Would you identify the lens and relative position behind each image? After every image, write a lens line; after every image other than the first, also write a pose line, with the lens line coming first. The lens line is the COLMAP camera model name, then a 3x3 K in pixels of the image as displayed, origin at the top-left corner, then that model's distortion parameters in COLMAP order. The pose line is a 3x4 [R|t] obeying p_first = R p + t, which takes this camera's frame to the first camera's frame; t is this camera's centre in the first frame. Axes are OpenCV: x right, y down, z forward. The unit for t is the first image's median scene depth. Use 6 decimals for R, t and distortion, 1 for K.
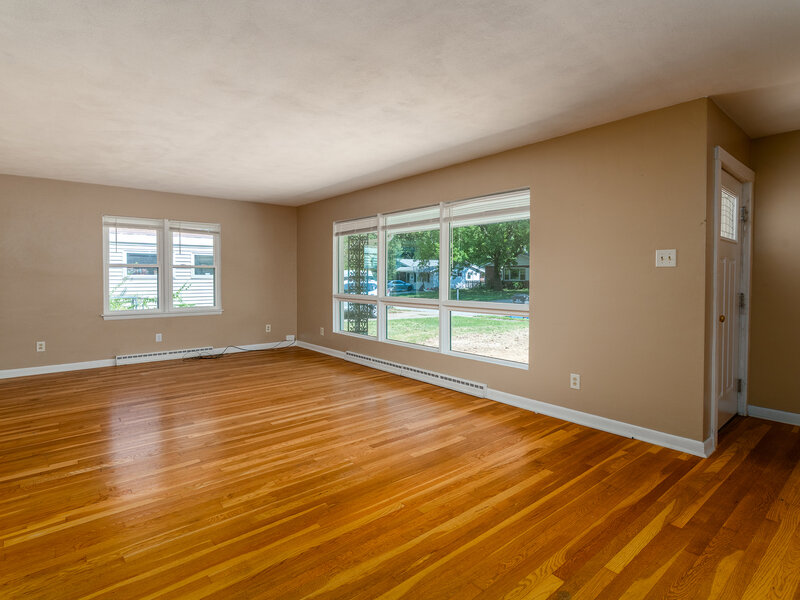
lens RADIAL K [[469.6, 0, 400.5], [0, 469.6, 294.9], [0, 0, 1]] dist [-0.008921, 0.000578]
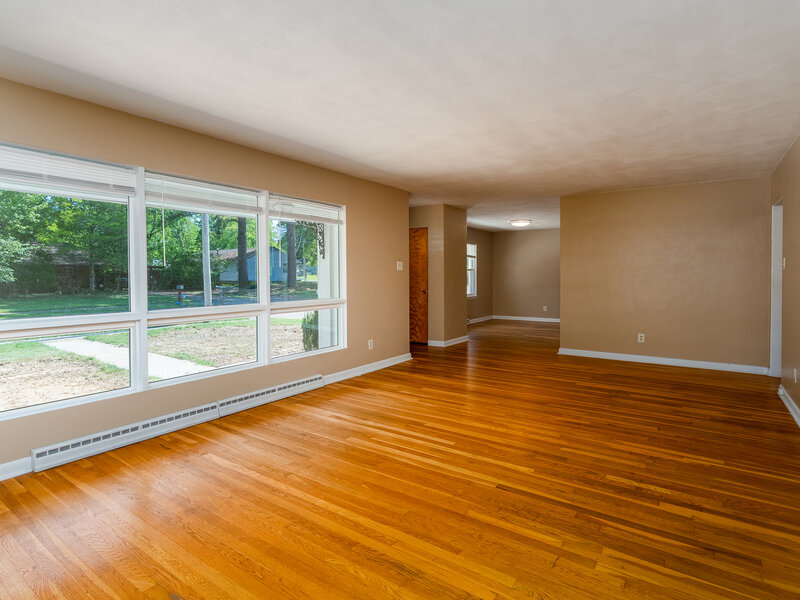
lens RADIAL K [[469.6, 0, 400.5], [0, 469.6, 294.9], [0, 0, 1]] dist [-0.008921, 0.000578]
pose [[-0.348700, -0.042715, 0.936261, -1.114546], [0.036989, 0.997555, 0.059288, -0.064558], [-0.936504, 0.055305, -0.346267, 1.465577]]
